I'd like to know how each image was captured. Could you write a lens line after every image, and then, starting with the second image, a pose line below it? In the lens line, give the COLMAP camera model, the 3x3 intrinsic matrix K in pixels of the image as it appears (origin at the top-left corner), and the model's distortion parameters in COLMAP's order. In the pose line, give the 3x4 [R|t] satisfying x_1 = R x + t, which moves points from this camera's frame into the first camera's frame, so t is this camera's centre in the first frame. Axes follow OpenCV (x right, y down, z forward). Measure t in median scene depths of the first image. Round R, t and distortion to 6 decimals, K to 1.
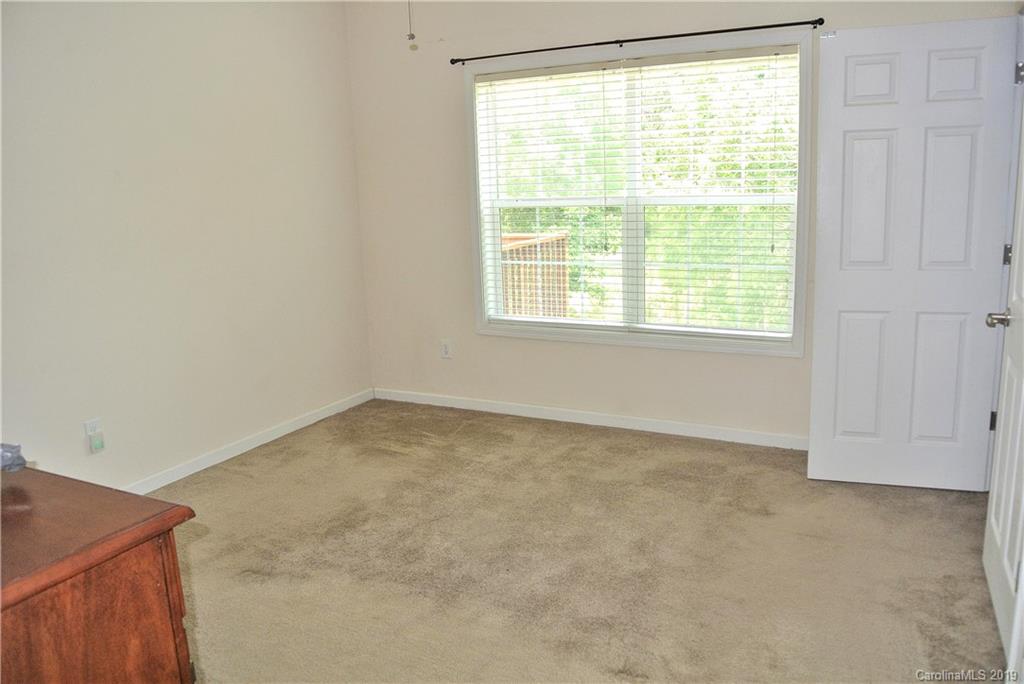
lens RADIAL K [[799.1, 0, 509.5], [0, 799.1, 338.7], [0, 0, 1]] dist [-0.095789, 0.050791]
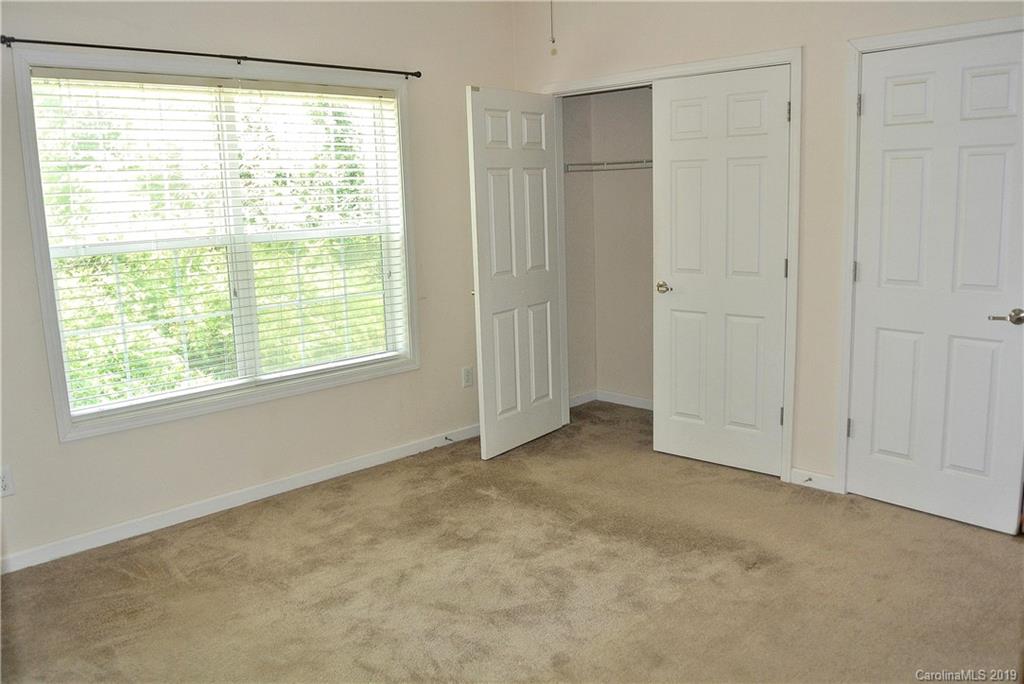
lens RADIAL K [[799.1, 0, 509.5], [0, 799.1, 338.7], [0, 0, 1]] dist [-0.095789, 0.050791]
pose [[0.301383, -0.143245, 0.942682, -0.641218], [0.210511, 0.974252, 0.080740, -0.079126], [-0.929975, 0.174111, 0.323778, 0.493667]]
